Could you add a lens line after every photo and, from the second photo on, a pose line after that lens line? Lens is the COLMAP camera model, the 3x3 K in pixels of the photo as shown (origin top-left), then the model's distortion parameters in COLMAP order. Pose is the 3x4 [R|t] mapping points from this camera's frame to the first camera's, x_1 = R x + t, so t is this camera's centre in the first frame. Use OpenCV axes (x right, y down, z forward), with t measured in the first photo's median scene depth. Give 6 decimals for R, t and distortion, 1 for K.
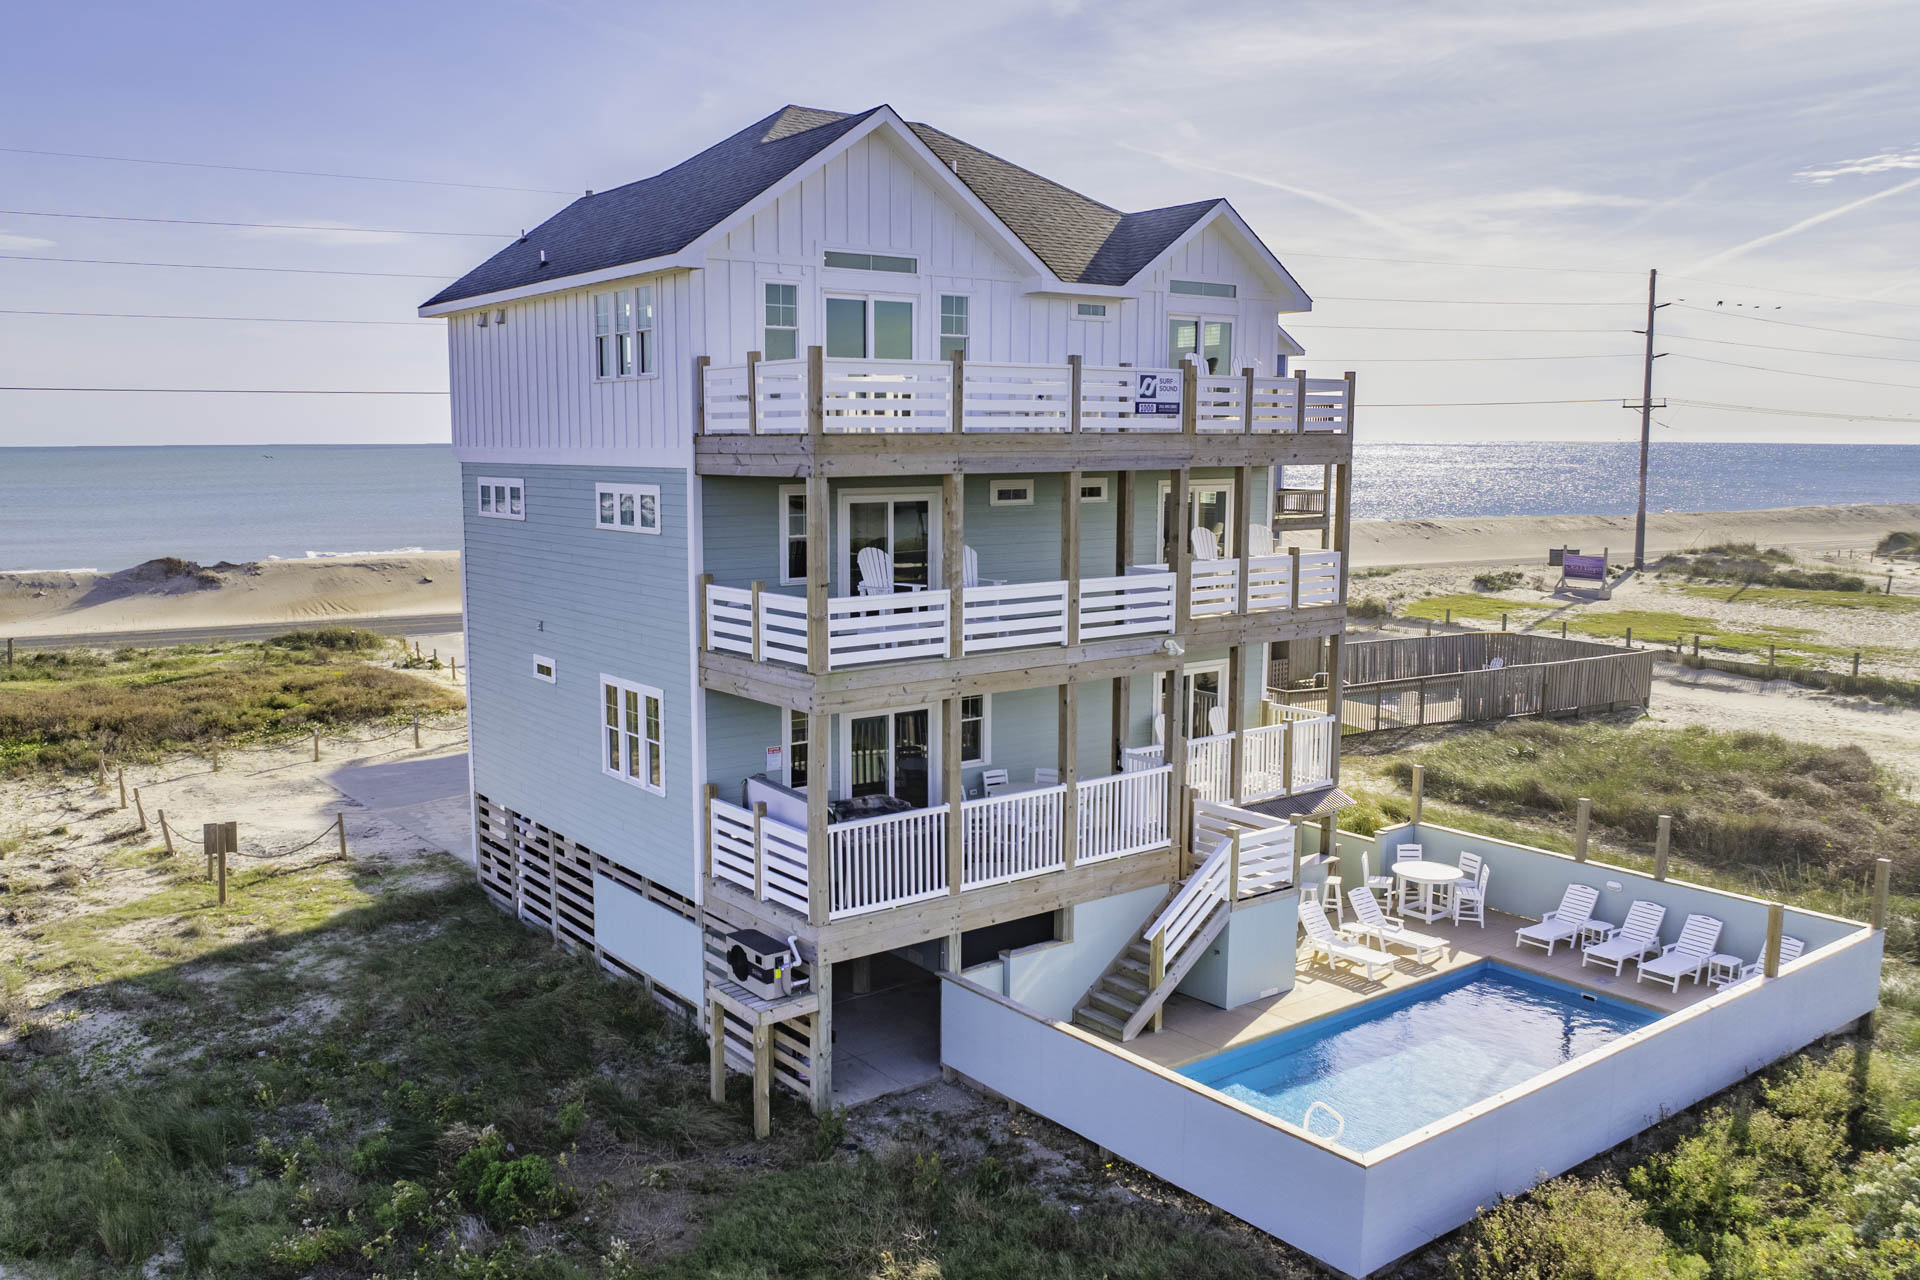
lens RADIAL K [[1516.0, 0, 851.7], [0, 1516.0, 640.9], [0, 0, 1]] dist [-0.030594, -0.007989]
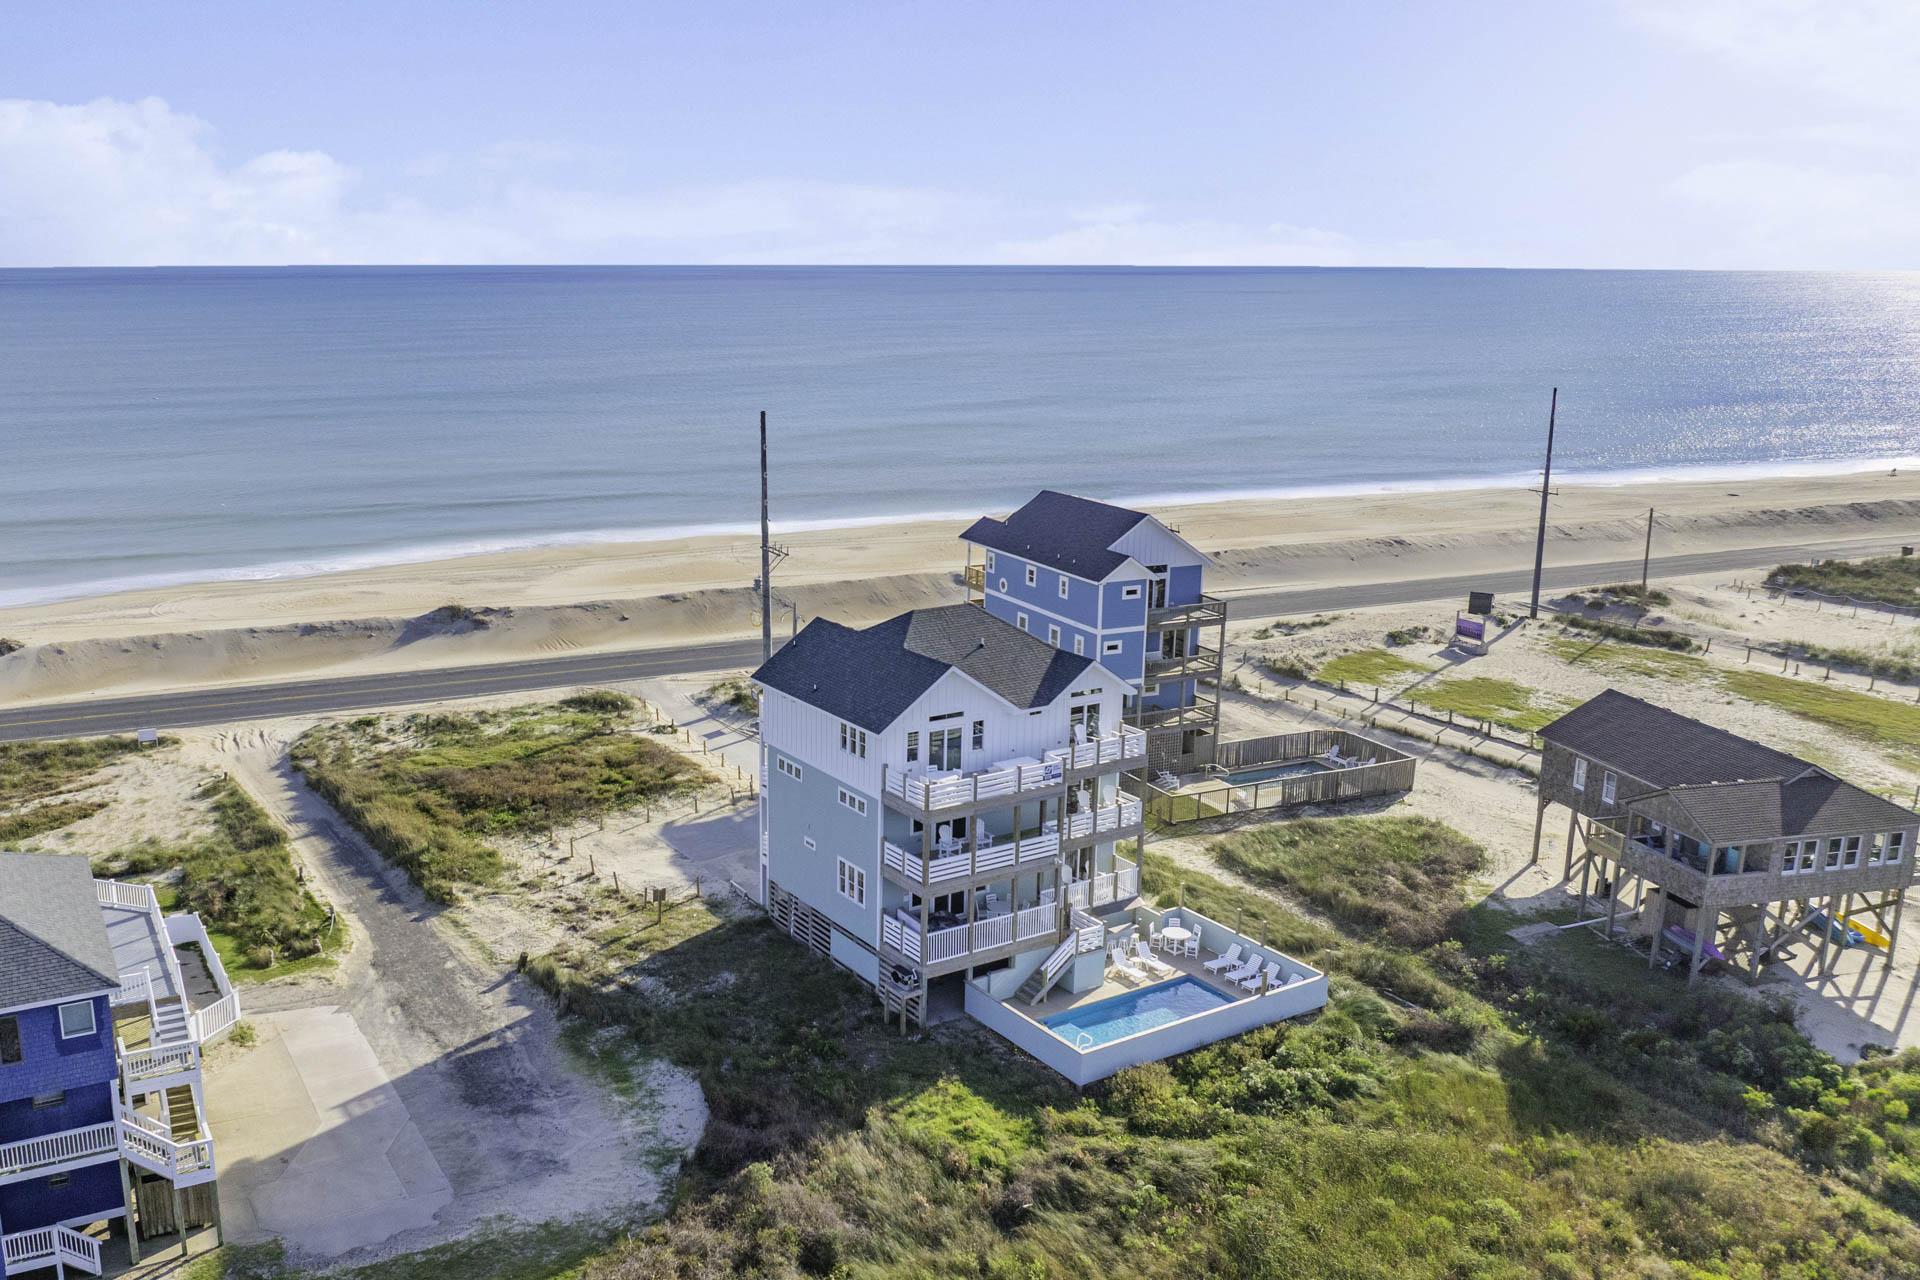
lens RADIAL K [[1540.9, 0, 785.0], [0, 1540.9, 651.5], [0, 0, 1]] dist [-0.032805, -0.002398]
pose [[0.996164, 0.020643, -0.085032, -0.042483], [-0.012293, 0.995152, 0.097577, -0.627092], [0.086635, -0.096157, 0.991589, -1.708018]]
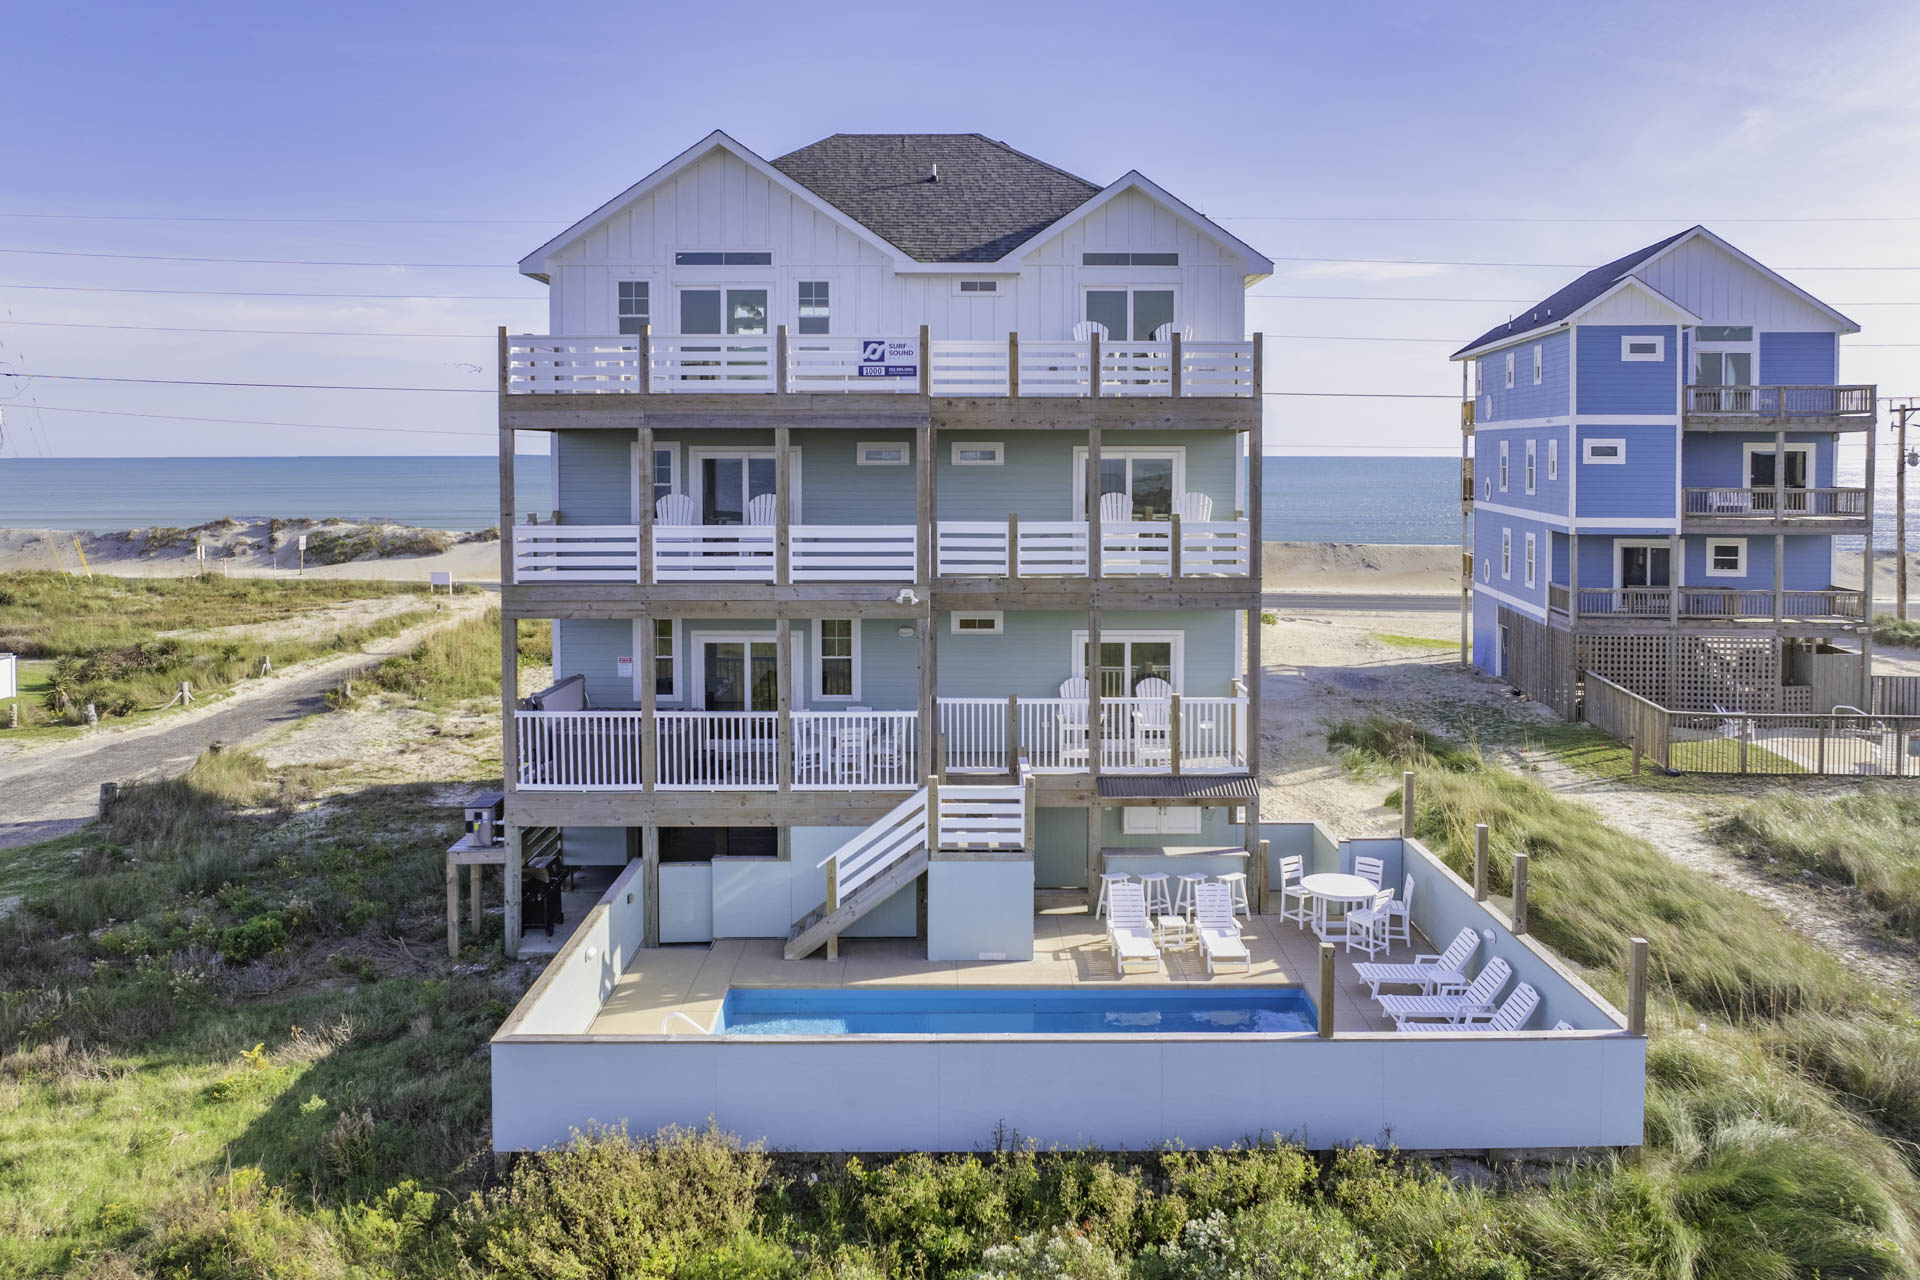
lens RADIAL K [[1387.0, 0, 945.0], [0, 1387.0, 500.9], [0, 0, 1]] dist [-0.031688, -0.003544]
pose [[0.819587, 0.022818, -0.572500, 0.790191], [-0.079007, 0.994162, -0.073481, 0.006900], [0.567481, 0.105455, 0.816605, 0.225625]]
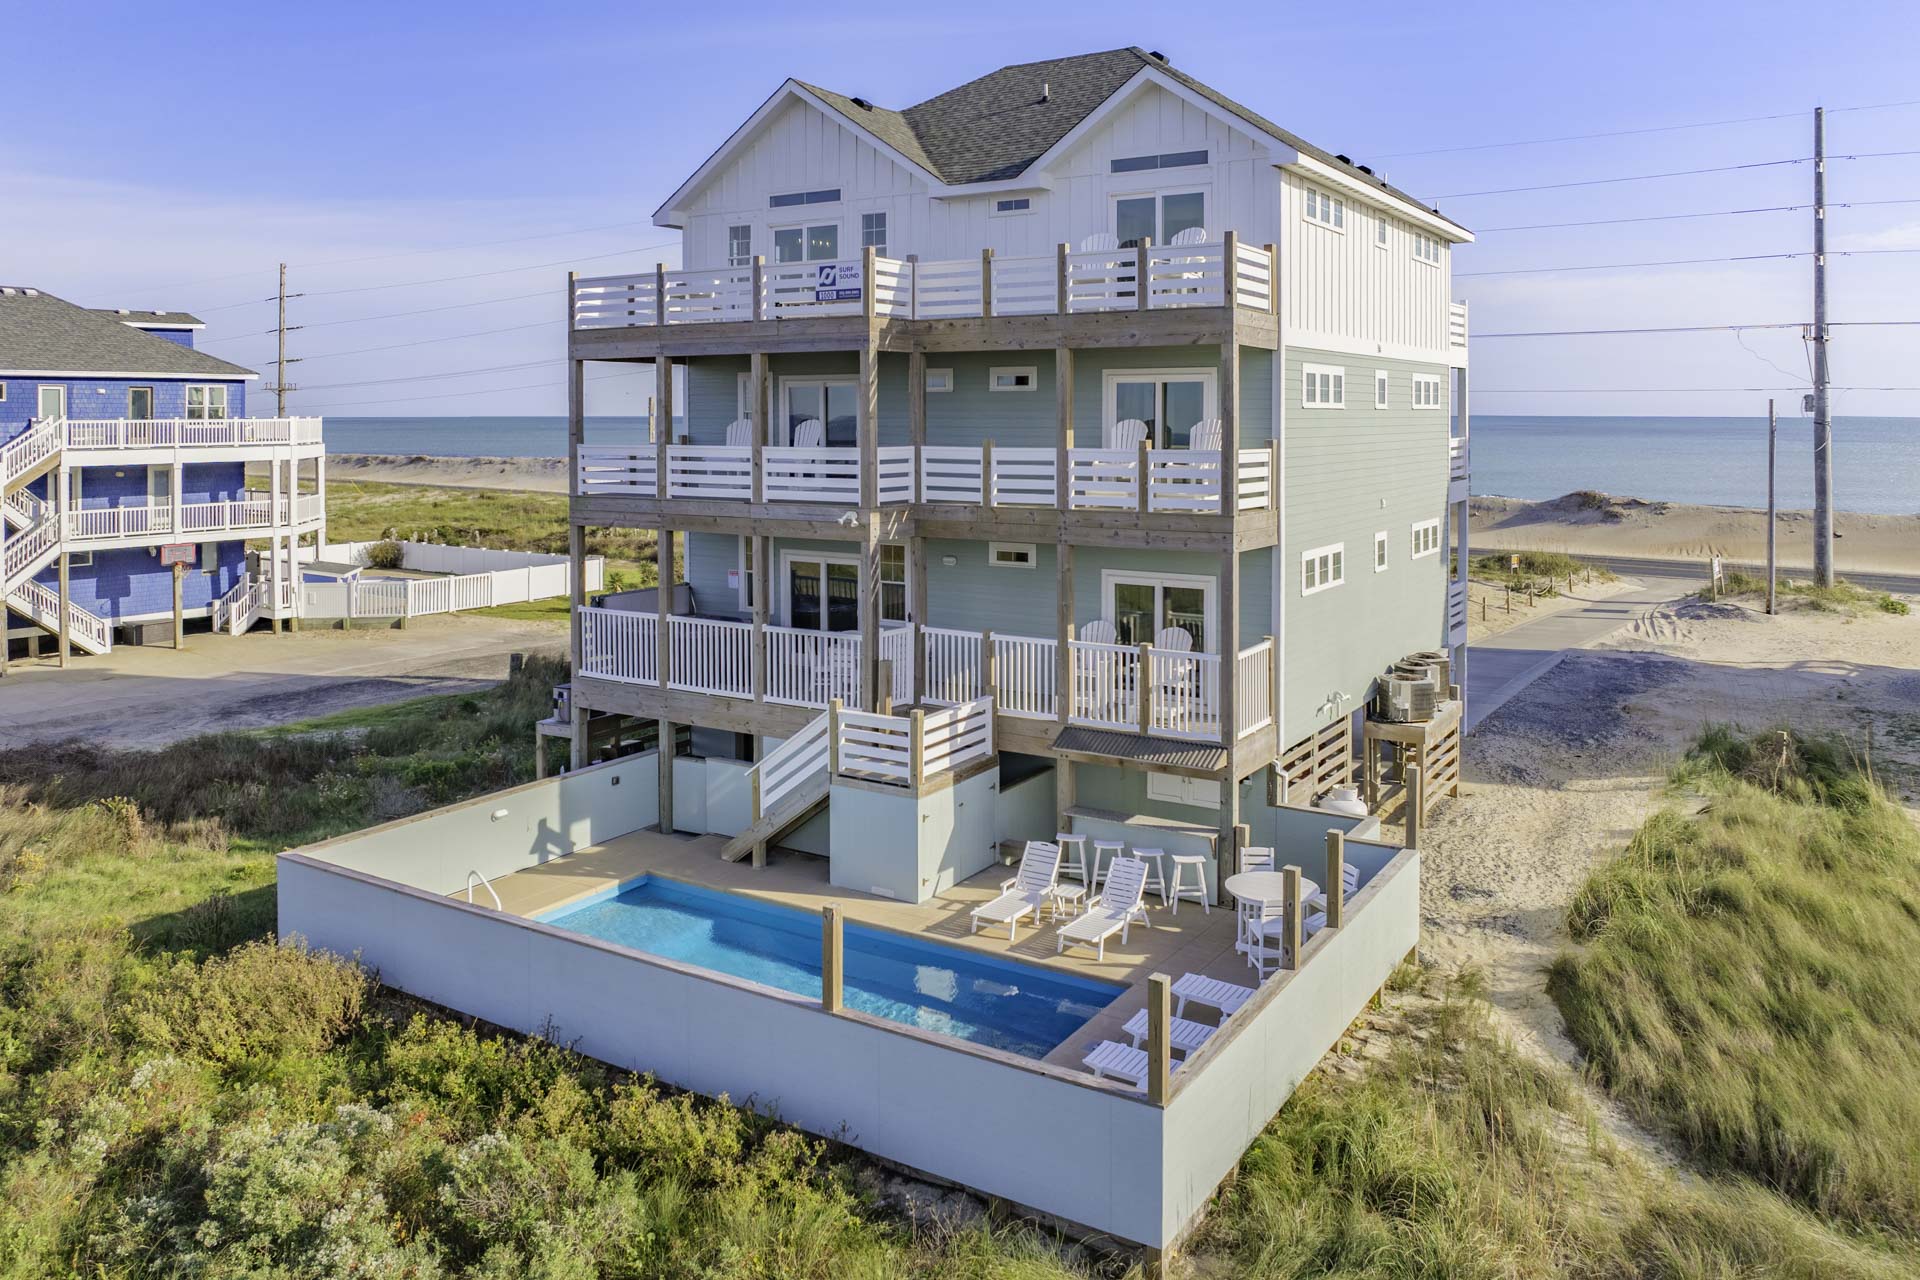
lens RADIAL K [[1368.8, 0, 979.3], [0, 1368.8, 432.2], [0, 0, 1]] dist [-0.034626, 0.002692]
pose [[0.405634, 0.015999, -0.913895, 1.125477], [-0.121286, 0.991948, -0.036468, -0.032035], [0.905953, 0.125635, 0.404308, 0.697150]]
